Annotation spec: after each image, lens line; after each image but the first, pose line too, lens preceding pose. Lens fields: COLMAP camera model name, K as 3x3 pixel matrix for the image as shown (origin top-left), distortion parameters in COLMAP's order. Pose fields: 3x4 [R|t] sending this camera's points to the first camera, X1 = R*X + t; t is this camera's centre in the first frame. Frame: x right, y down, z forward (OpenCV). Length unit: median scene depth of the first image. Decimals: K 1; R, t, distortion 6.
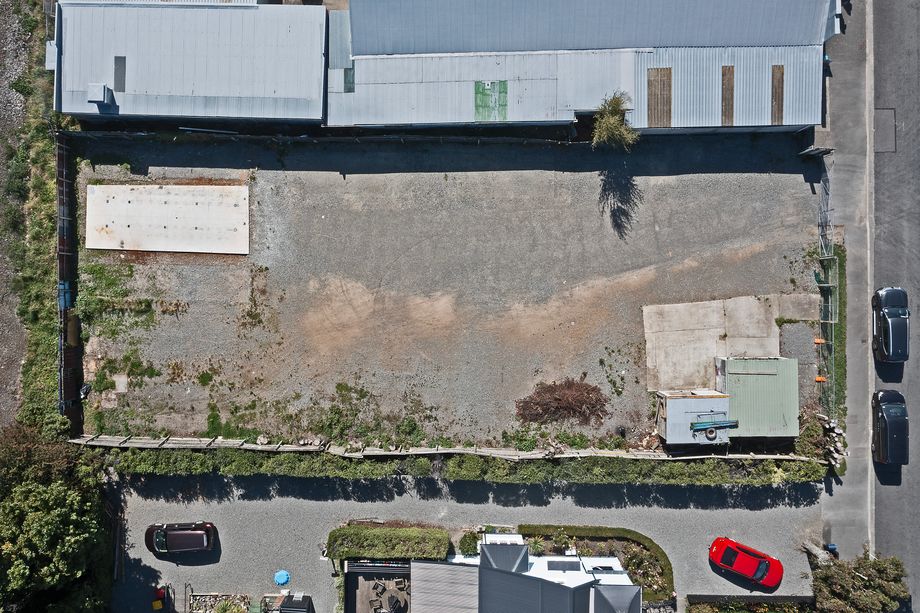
lens RADIAL K [[723.8, 0, 459.1], [0, 723.8, 296.0], [0, 0, 1]] dist [-0.008474, -0.001334]
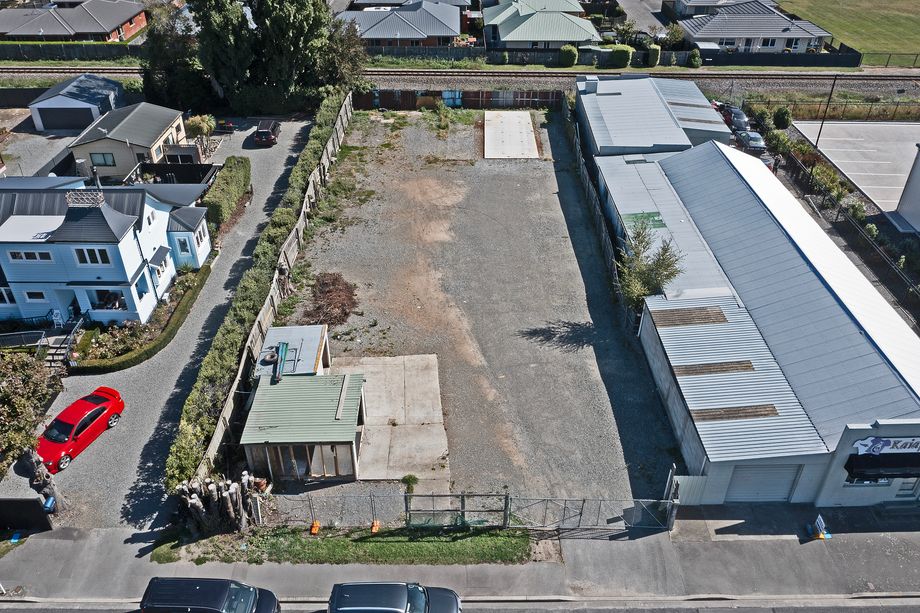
lens RADIAL K [[729.0, 0, 457.0], [0, 729.0, 299.7], [0, 0, 1]] dist [-0.011343, -0.001486]
pose [[0.003076, 0.597694, -0.801719, 0.875764], [-0.999995, 0.002456, -0.002006, -0.007376], [0.000770, 0.801721, 0.597698, 0.452474]]
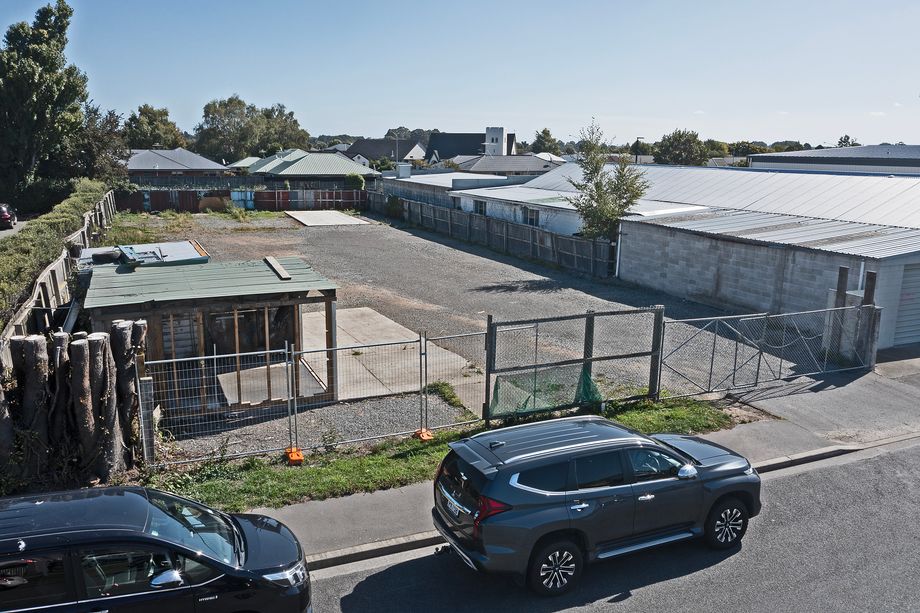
lens RADIAL K [[723.8, 0, 459.1], [0, 723.8, 296.0], [0, 0, 1]] dist [-0.008474, -0.001334]
pose [[0.398488, 0.230783, -0.887663, 0.738429], [-0.916683, 0.068574, -0.393687, 0.158564], [-0.029986, 0.970586, 0.238881, 0.860031]]
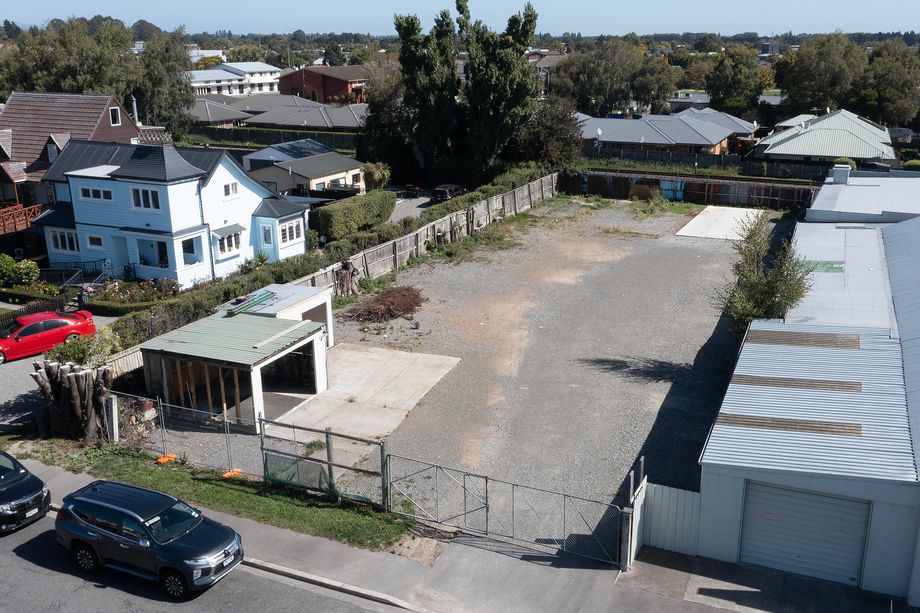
lens RADIAL K [[837.0, 0, 506.0], [0, 837.0, 290.9], [0, 0, 1]] dist [-0.010223, 0.004248]
pose [[-0.378594, 0.303759, -0.874298, 0.848934], [-0.925406, -0.106847, 0.363604, -0.275768], [0.017032, 0.946739, 0.321552, 0.708652]]
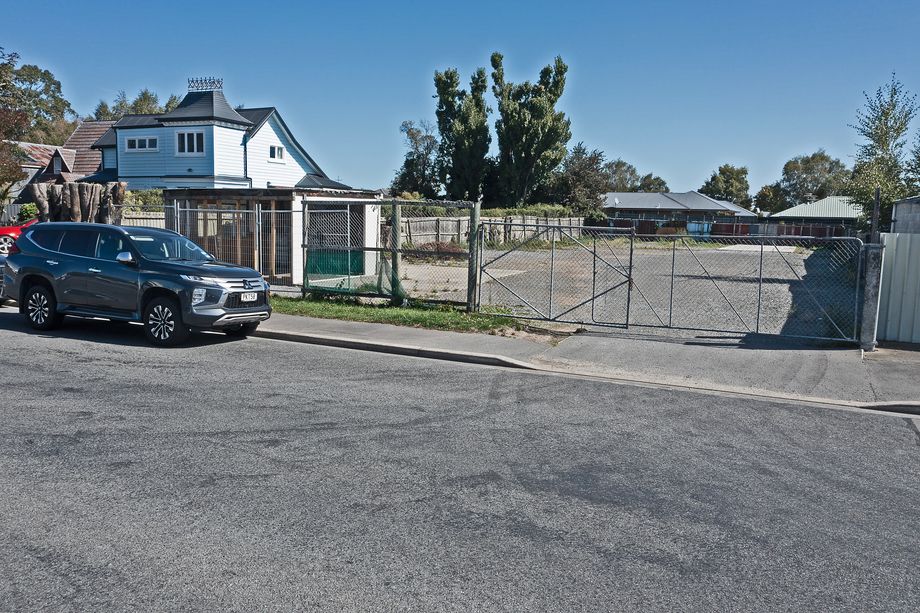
lens RADIAL K [[723.8, 0, 459.1], [0, 723.8, 296.0], [0, 0, 1]] dist [-0.008474, -0.001334]
pose [[-0.433681, 0.133998, -0.891047, 0.755875], [-0.901065, -0.066367, 0.428576, -0.171141], [-0.001708, 0.988757, 0.149523, 0.931866]]
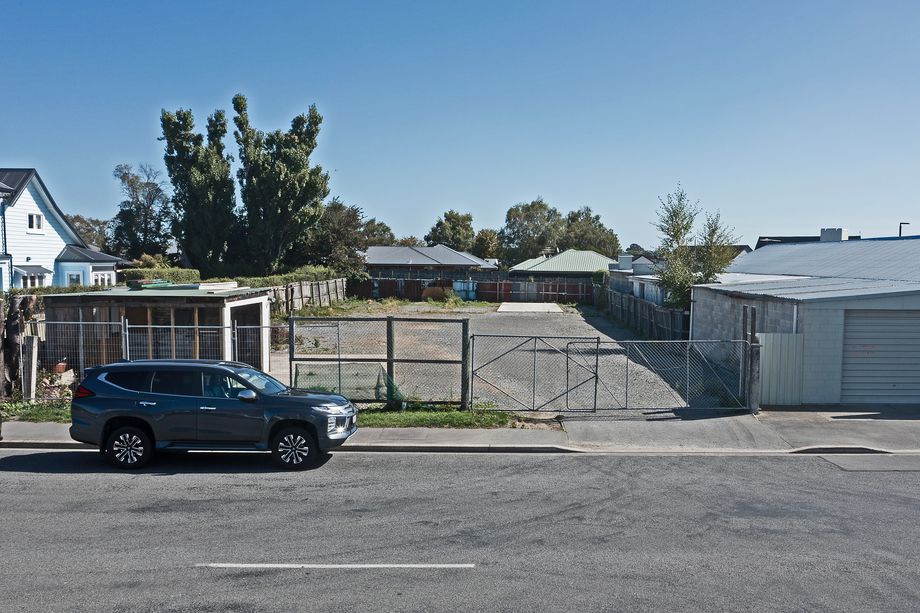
lens RADIAL K [[836.4, 0, 530.3], [0, 836.4, 323.3], [0, 0, 1]] dist [-0.013834, -0.003646]
pose [[0.031991, 0.118258, -0.992467, 0.891749], [-0.999421, -0.007757, -0.033140, -0.067221], [-0.011618, 0.992953, 0.117942, 0.892551]]
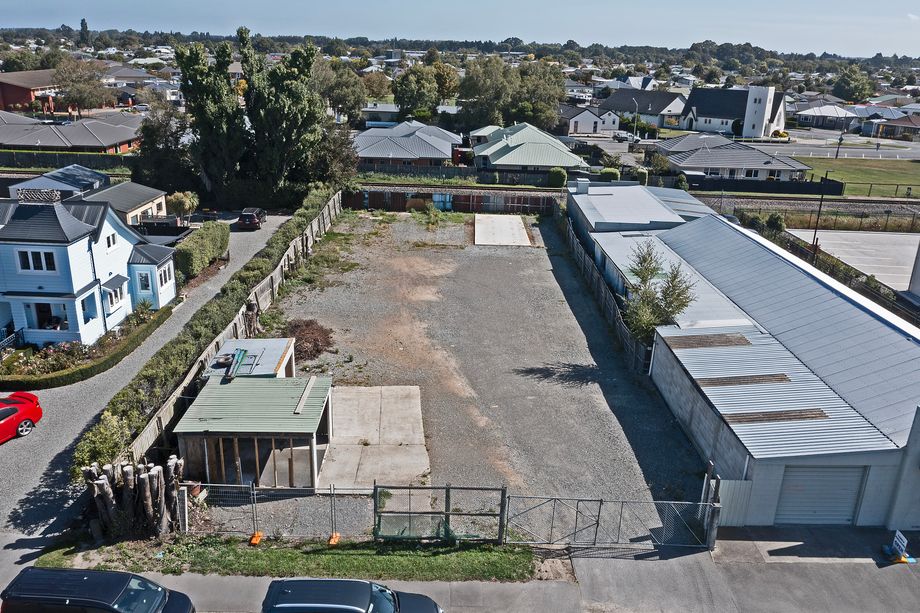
lens RADIAL K [[729.0, 0, 457.0], [0, 729.0, 299.7], [0, 0, 1]] dist [-0.011343, -0.001486]
pose [[0.009447, 0.366566, -0.930344, 0.885337], [-0.999544, -0.023216, -0.019297, -0.006973], [-0.028673, 0.930102, 0.366180, 0.653343]]
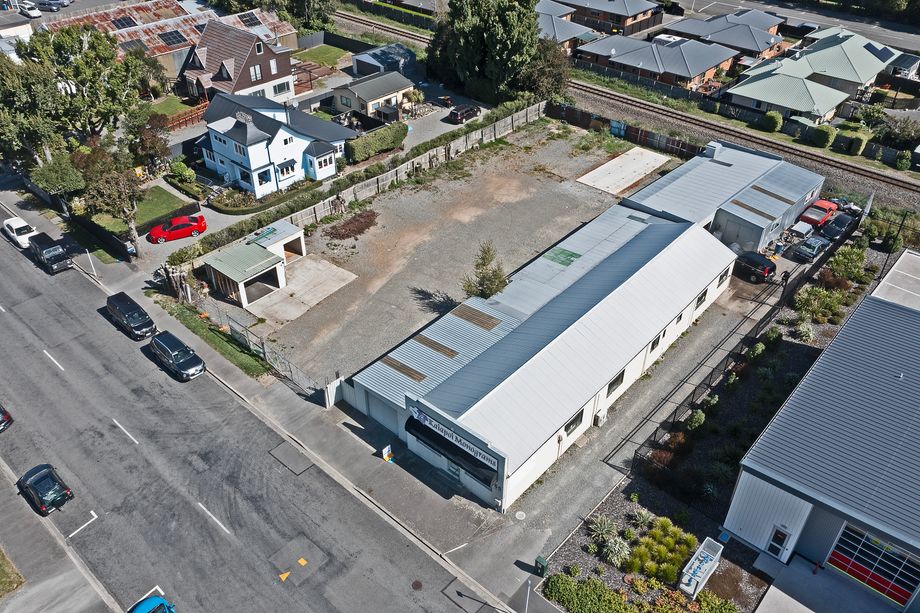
lens RADIAL K [[723.8, 0, 459.1], [0, 723.8, 296.0], [0, 0, 1]] dist [-0.008474, -0.001334]
pose [[-0.666538, 0.471821, -0.577159, 0.871731], [-0.744961, -0.392927, 0.539112, -0.799710], [0.027583, 0.789299, 0.613389, 0.261613]]
